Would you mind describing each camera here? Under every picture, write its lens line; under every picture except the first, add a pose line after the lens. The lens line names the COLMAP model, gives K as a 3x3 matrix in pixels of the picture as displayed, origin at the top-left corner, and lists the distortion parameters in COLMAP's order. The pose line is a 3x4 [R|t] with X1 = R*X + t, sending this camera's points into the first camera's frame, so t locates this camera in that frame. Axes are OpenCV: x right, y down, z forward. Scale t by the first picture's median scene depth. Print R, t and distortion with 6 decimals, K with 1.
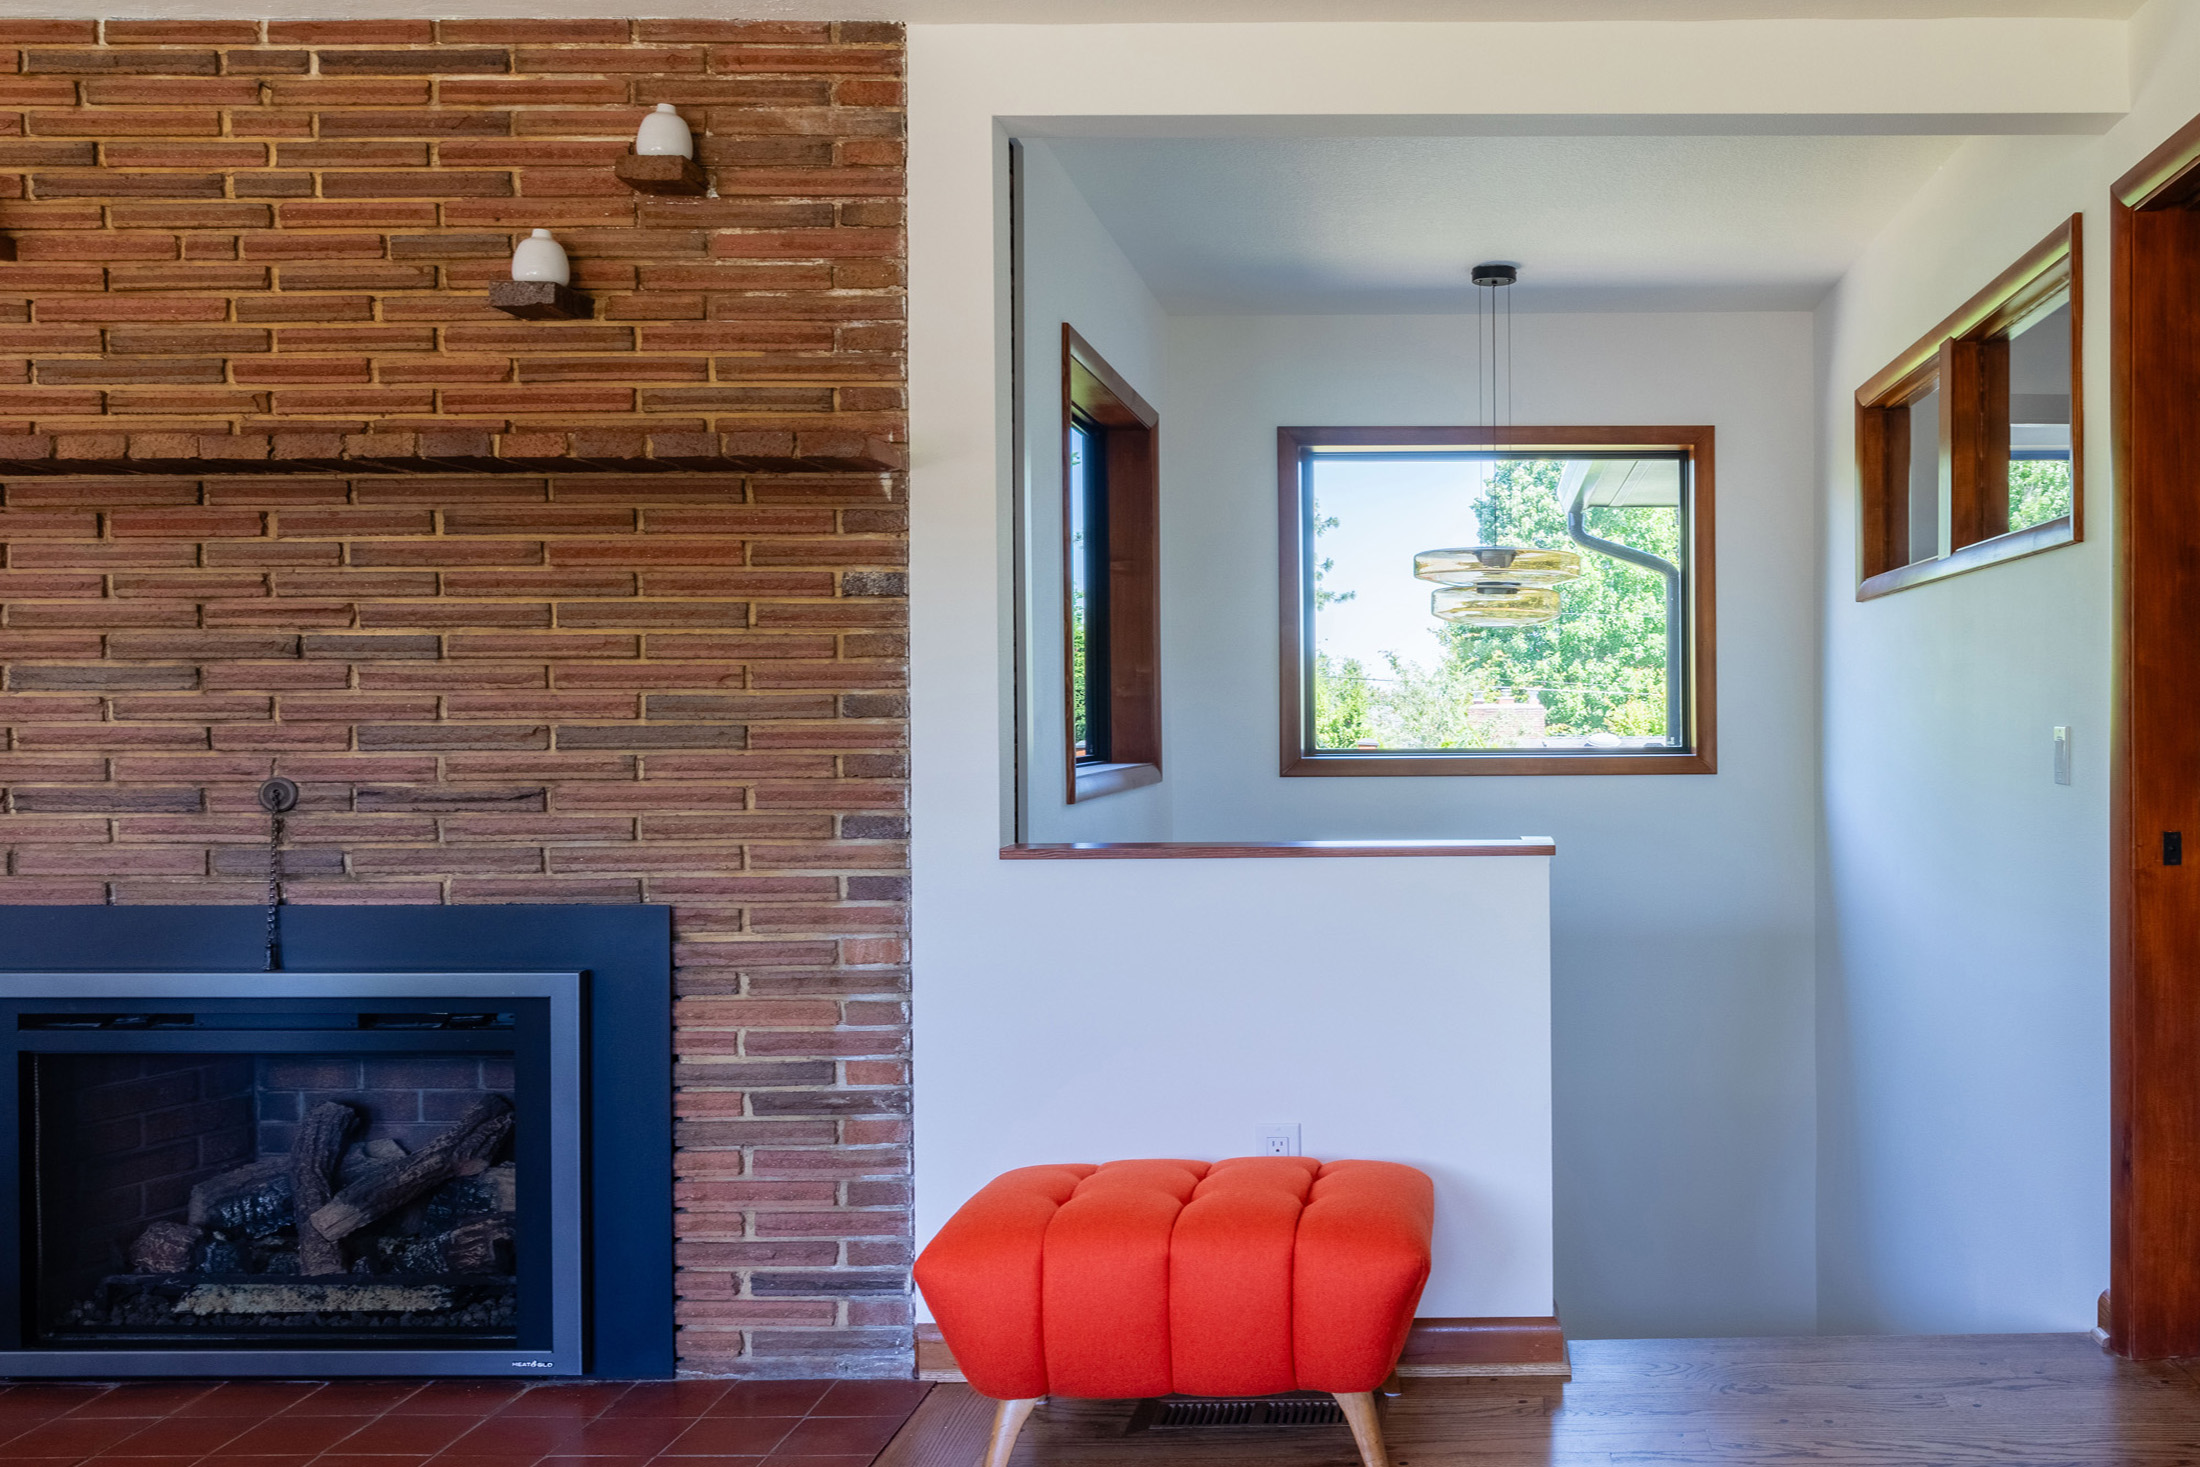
lens RADIAL K [[1525.6, 0, 1088.7], [0, 1525.6, 738.6], [0, 0, 1]] dist [-0.050075, 0.039119]
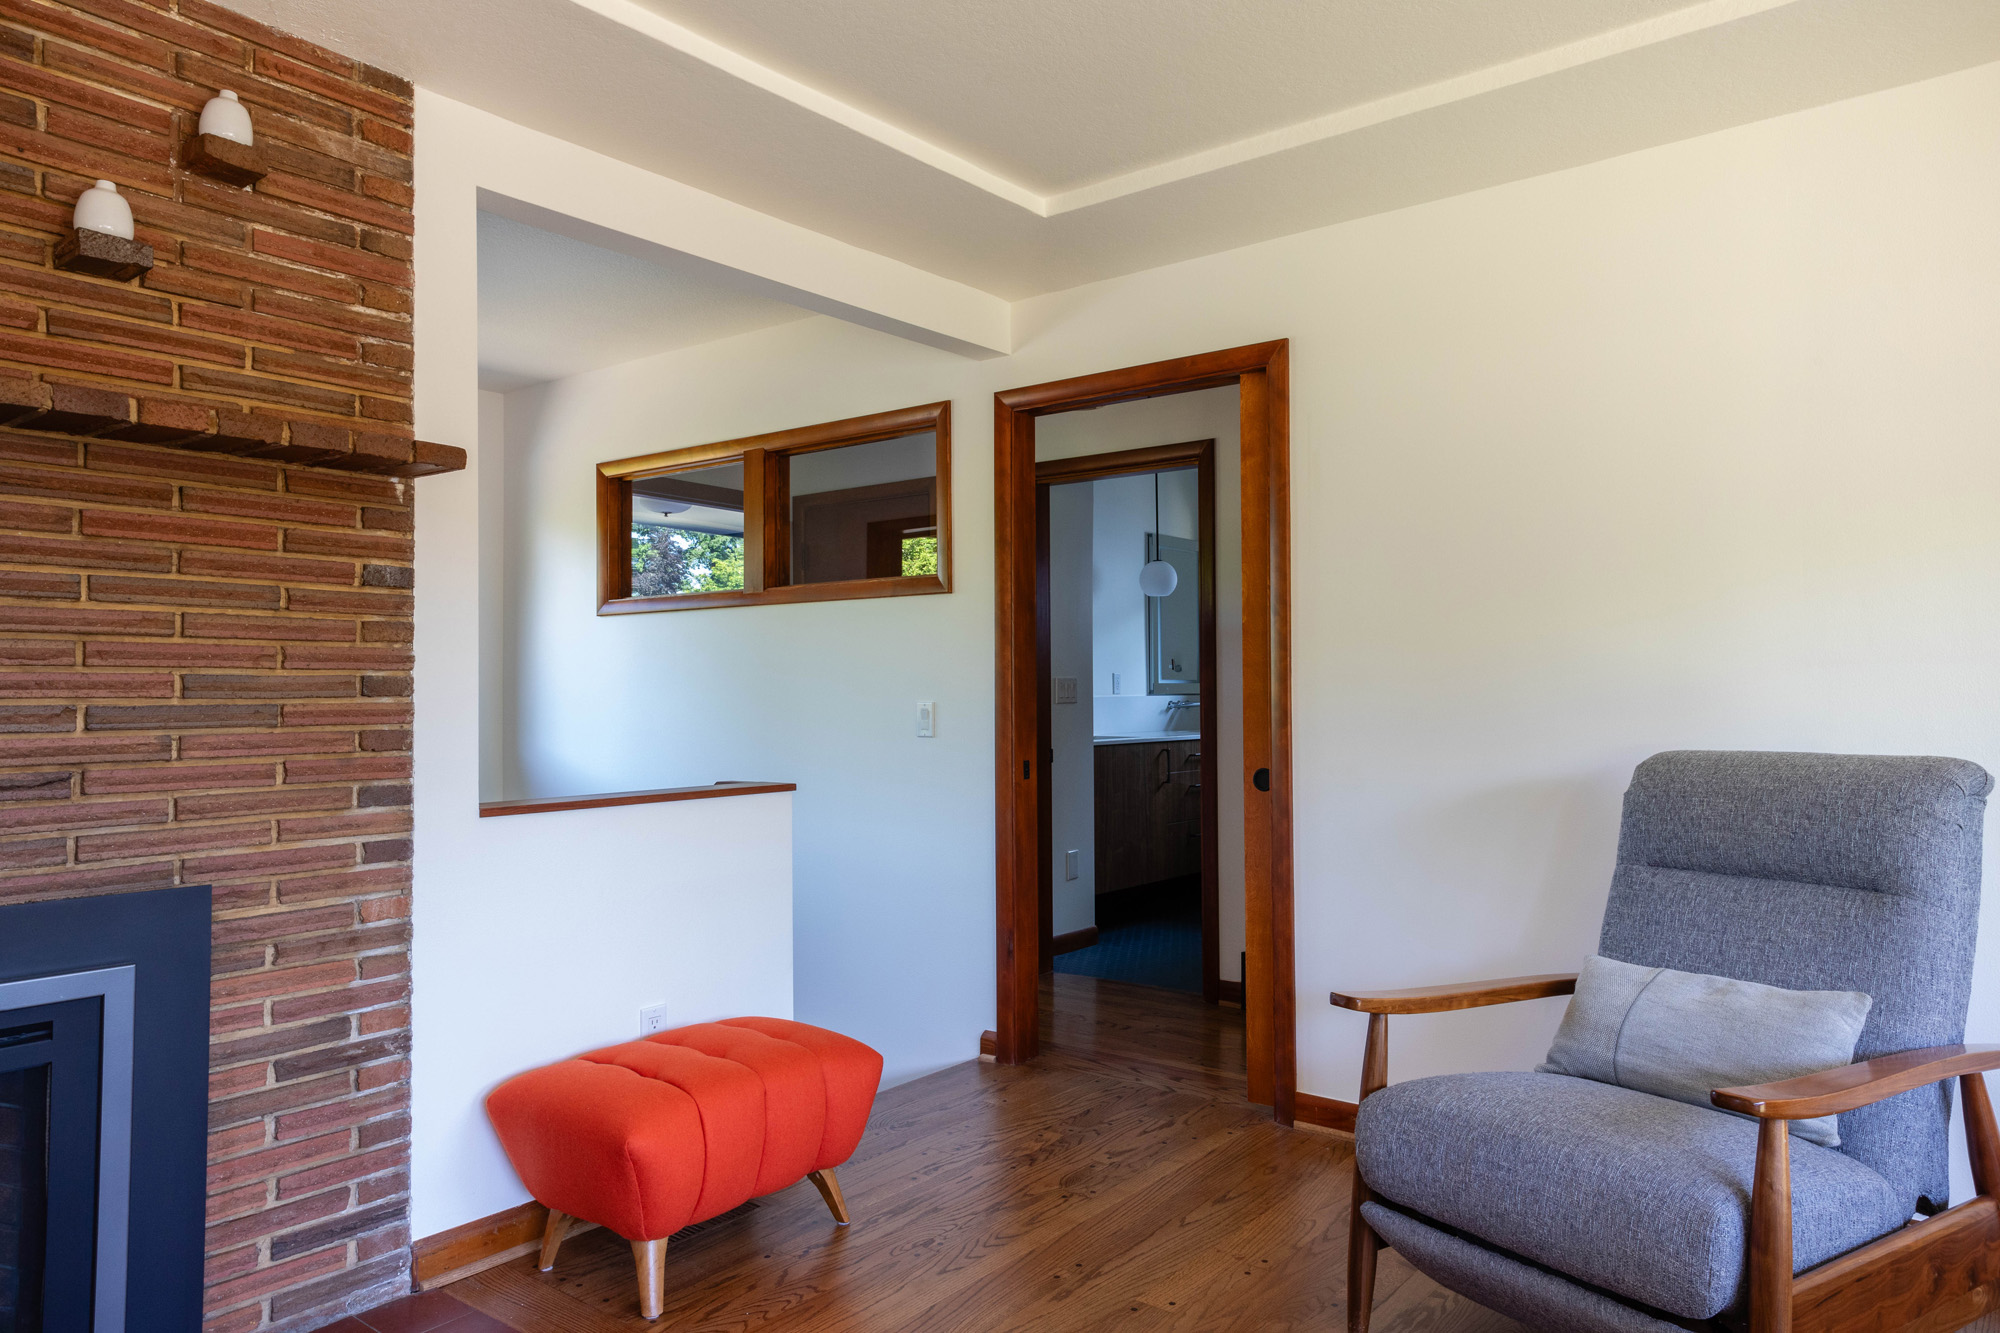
lens RADIAL K [[1387.0, 0, 999.7], [0, 1387.0, 658.3], [0, 0, 1]] dist [-0.050075, 0.039119]
pose [[0.608030, 0.020314, 0.793654, -0.667516], [0.009184, 0.999426, -0.032616, -0.004852], [-0.793861, 0.027120, 0.607495, 0.037845]]
